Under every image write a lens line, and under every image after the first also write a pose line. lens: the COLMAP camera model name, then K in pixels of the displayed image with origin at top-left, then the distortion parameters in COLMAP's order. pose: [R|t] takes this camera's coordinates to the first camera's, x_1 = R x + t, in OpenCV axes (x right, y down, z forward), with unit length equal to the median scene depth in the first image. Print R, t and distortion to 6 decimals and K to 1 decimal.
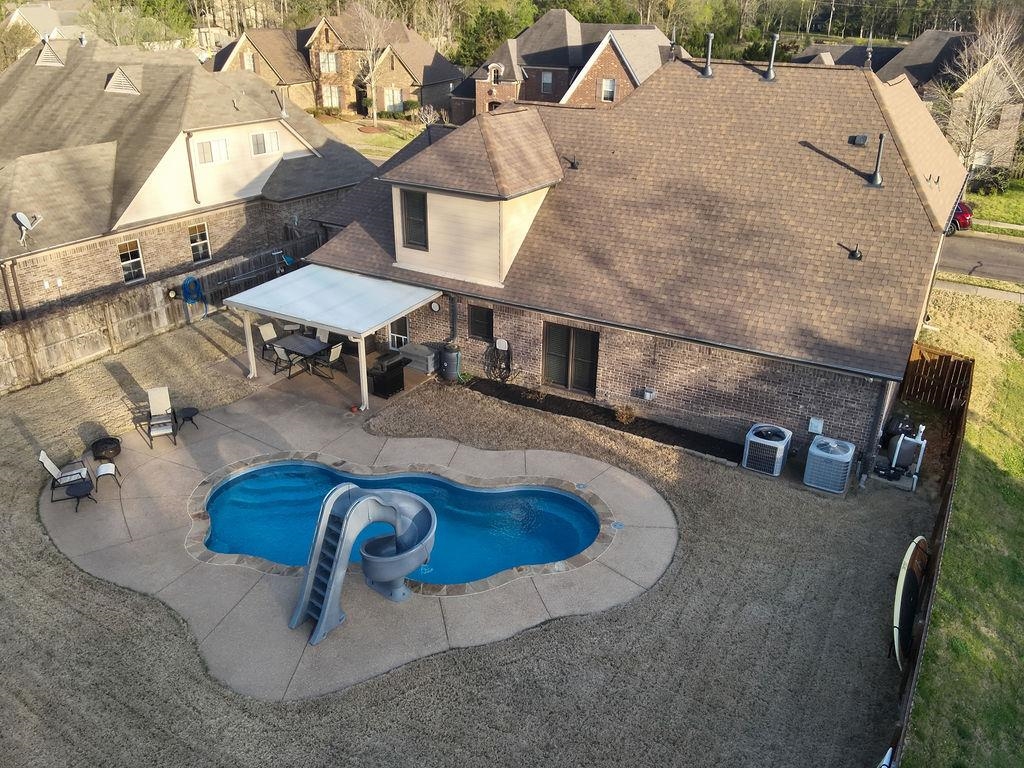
lens RADIAL K [[797.5, 0, 526.9], [0, 797.5, 382.8], [0, 0, 1]] dist [0.141697, -0.271691]
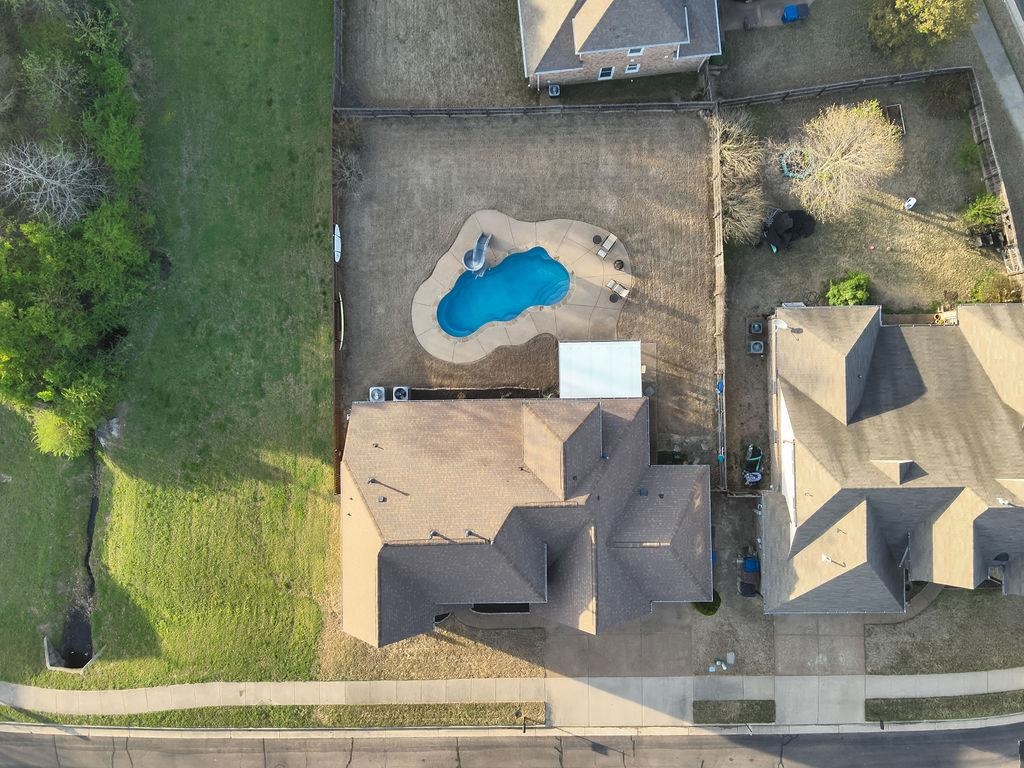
lens RADIAL K [[797.5, 0, 526.9], [0, 797.5, 382.8], [0, 0, 1]] dist [0.141697, -0.271691]
pose [[-0.861198, 0.508231, -0.006333, -0.046749], [-0.214109, -0.351451, 0.911394, -1.973255], [0.460973, 0.786247, 0.411485, 0.083456]]
